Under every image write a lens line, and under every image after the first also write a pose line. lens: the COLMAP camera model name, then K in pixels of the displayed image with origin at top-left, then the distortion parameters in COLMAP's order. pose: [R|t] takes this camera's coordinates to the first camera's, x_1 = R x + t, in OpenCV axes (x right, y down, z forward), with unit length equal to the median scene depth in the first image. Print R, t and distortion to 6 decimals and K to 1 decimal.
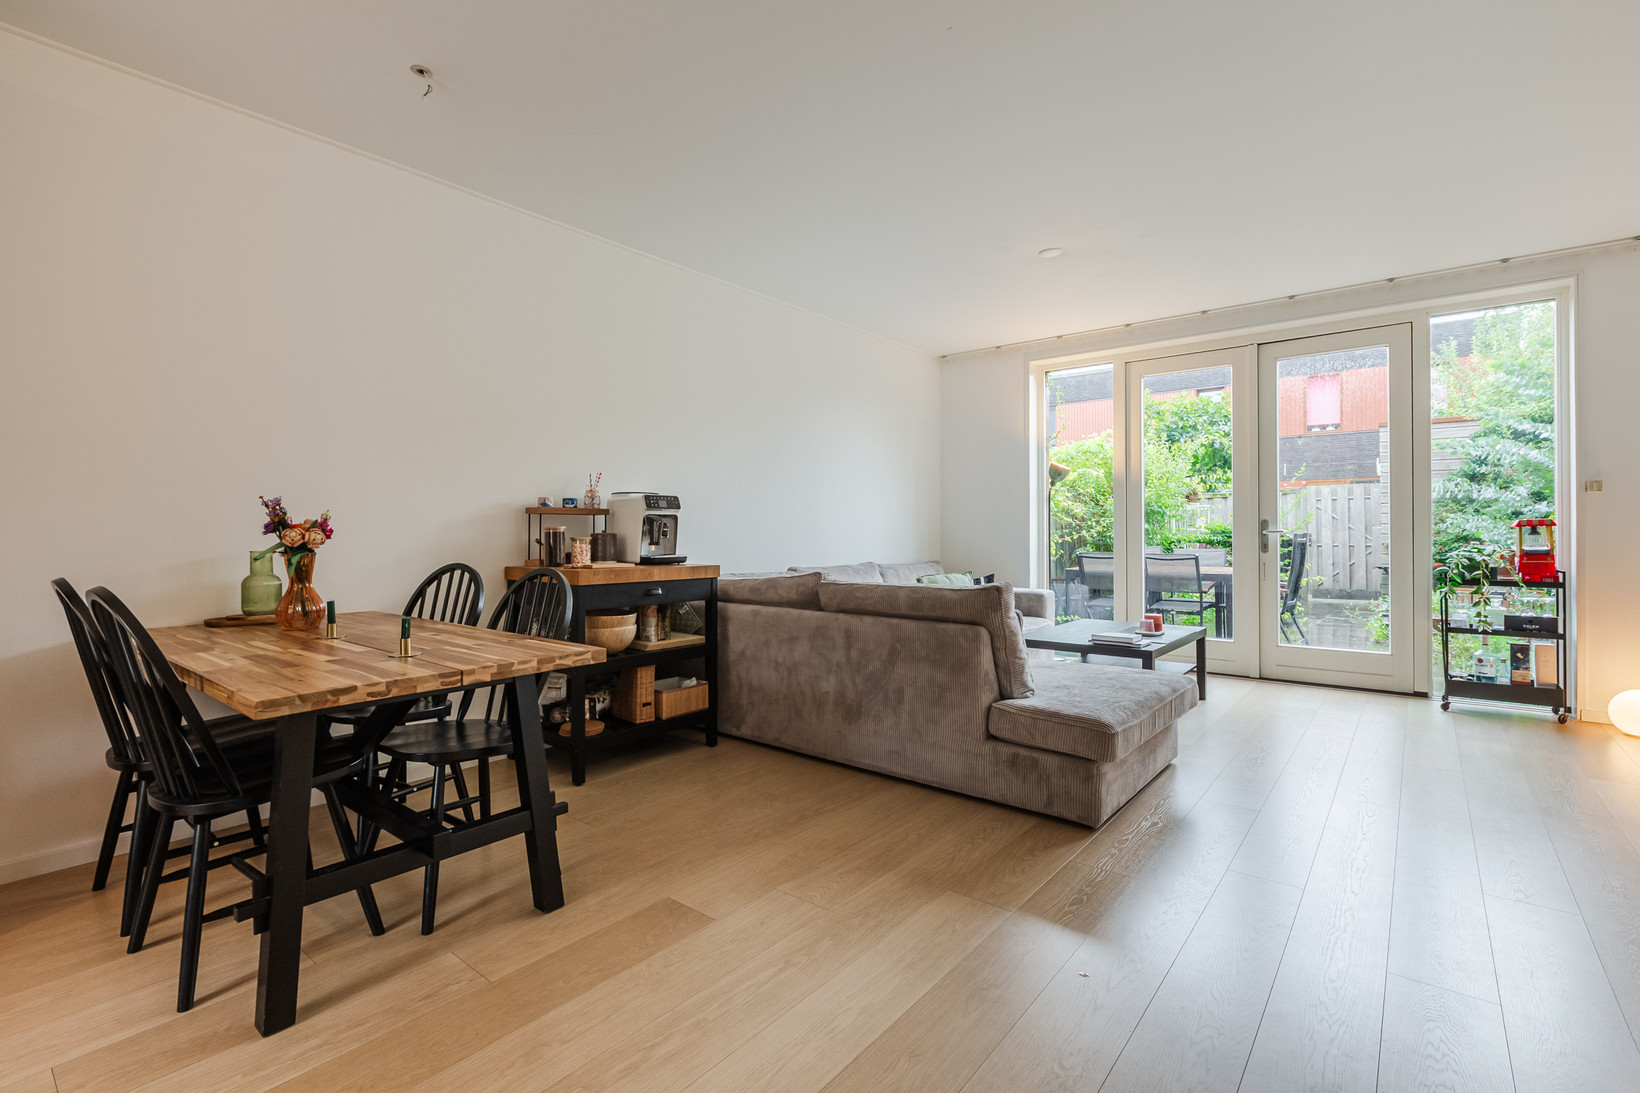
lens RADIAL K [[749.1, 0, 817.3], [0, 749.1, 540.7], [0, 0, 1]] dist [0.004781, 0.000535]
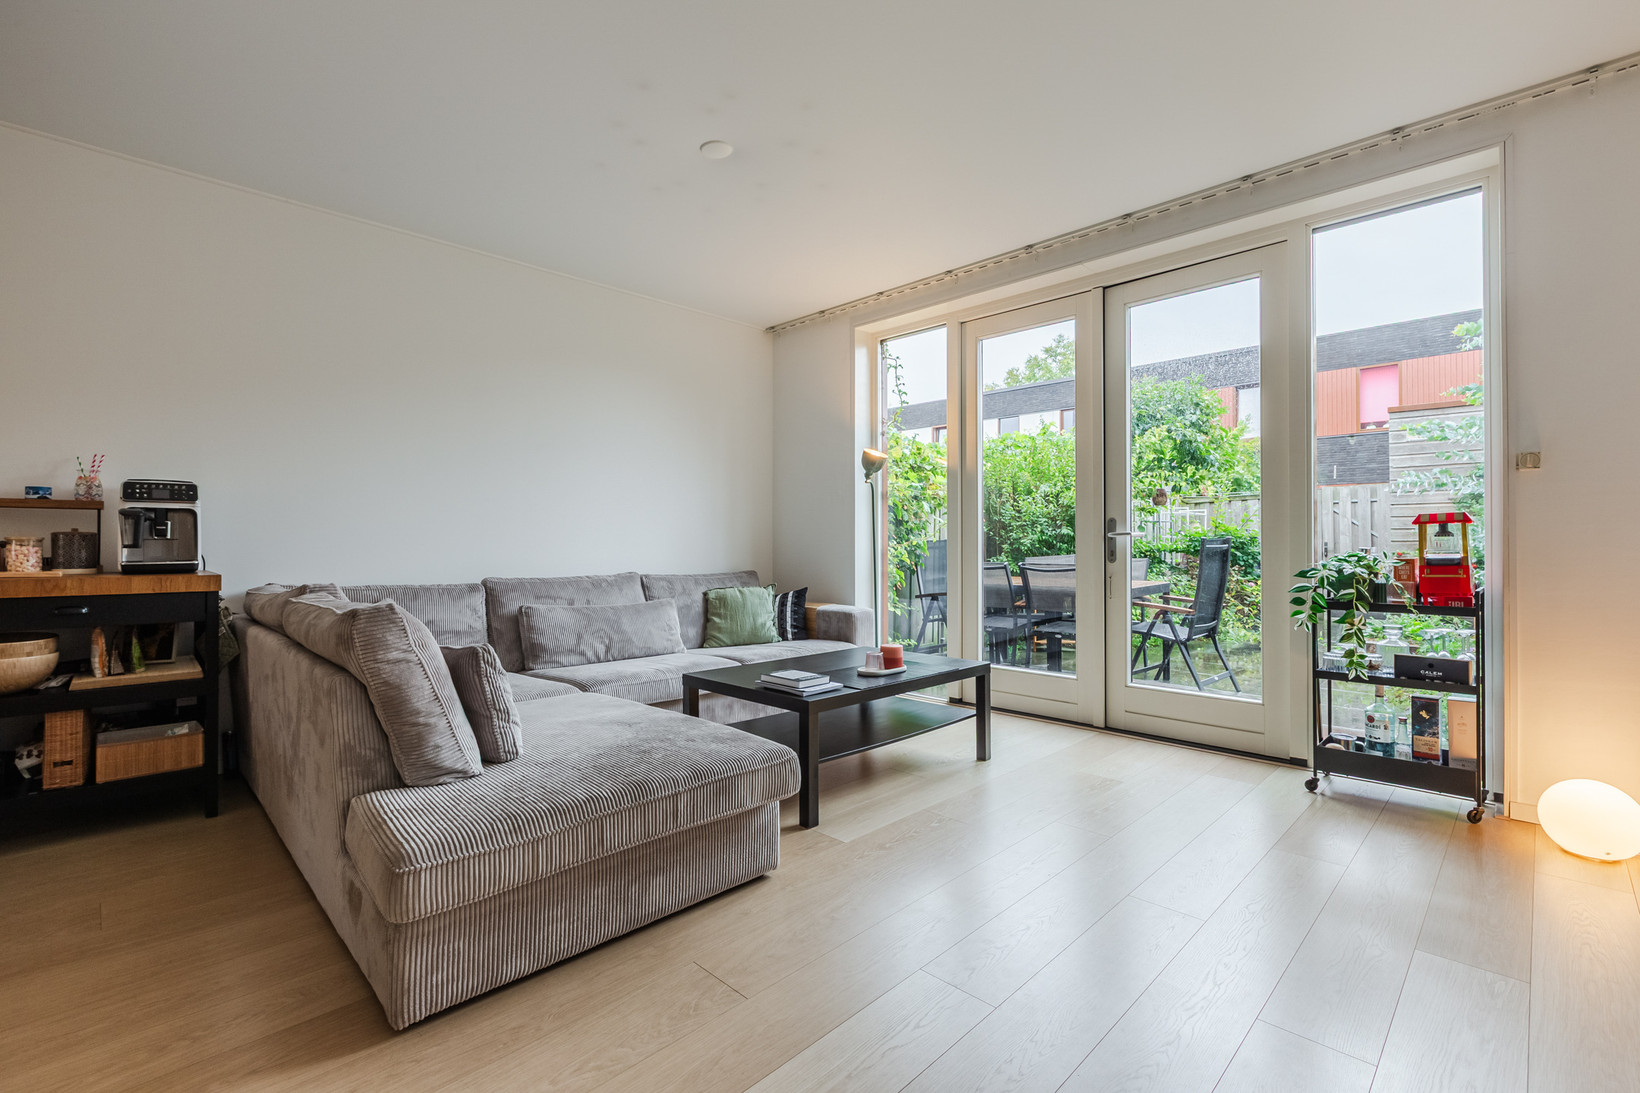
lens RADIAL K [[733.7, 0, 808.2], [0, 733.7, 551.2], [0, 0, 1]] dist [0.001941, 0.000262]
pose [[0.994151, 0.001784, -0.107985, 0.463756], [-0.001825, 0.999998, -0.000280, 0.007184], [0.107984, 0.000476, 0.994153, 0.289348]]
